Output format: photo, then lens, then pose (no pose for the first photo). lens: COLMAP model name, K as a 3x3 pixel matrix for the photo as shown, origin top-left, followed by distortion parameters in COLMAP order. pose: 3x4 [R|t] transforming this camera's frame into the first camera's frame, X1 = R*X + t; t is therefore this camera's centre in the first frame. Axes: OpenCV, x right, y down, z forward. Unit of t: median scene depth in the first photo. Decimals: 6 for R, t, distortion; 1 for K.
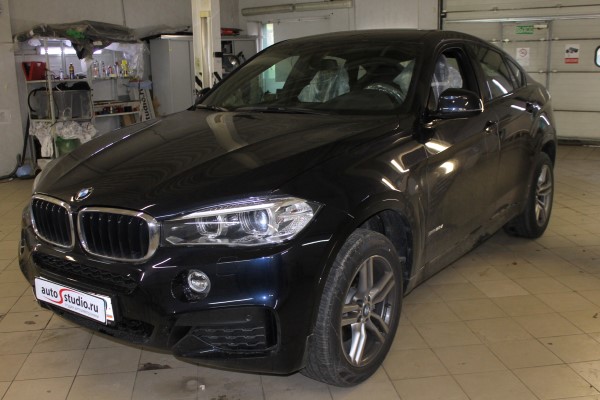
lens RADIAL K [[638.3, 0, 300.0], [0, 638.3, 200.0], [0, 0, 1]] dist [-0.135035, 0.191592]
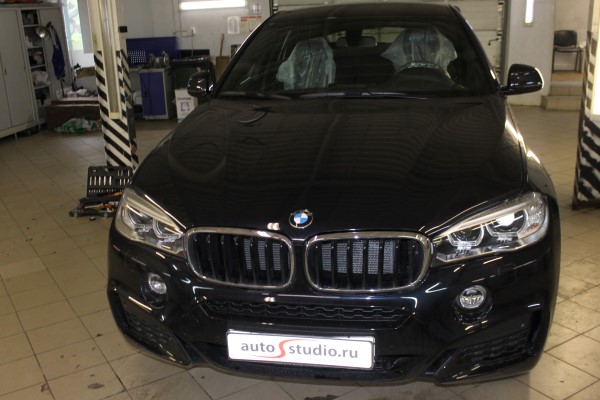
lens RADIAL K [[638.3, 0, 300.0], [0, 638.3, 200.0], [0, 0, 1]] dist [-0.135035, 0.191592]
pose [[0.909917, -0.130348, 0.393778, -0.652483], [0.106344, 0.990919, 0.082282, -0.101051], [-0.400927, -0.032994, 0.915516, 0.247494]]
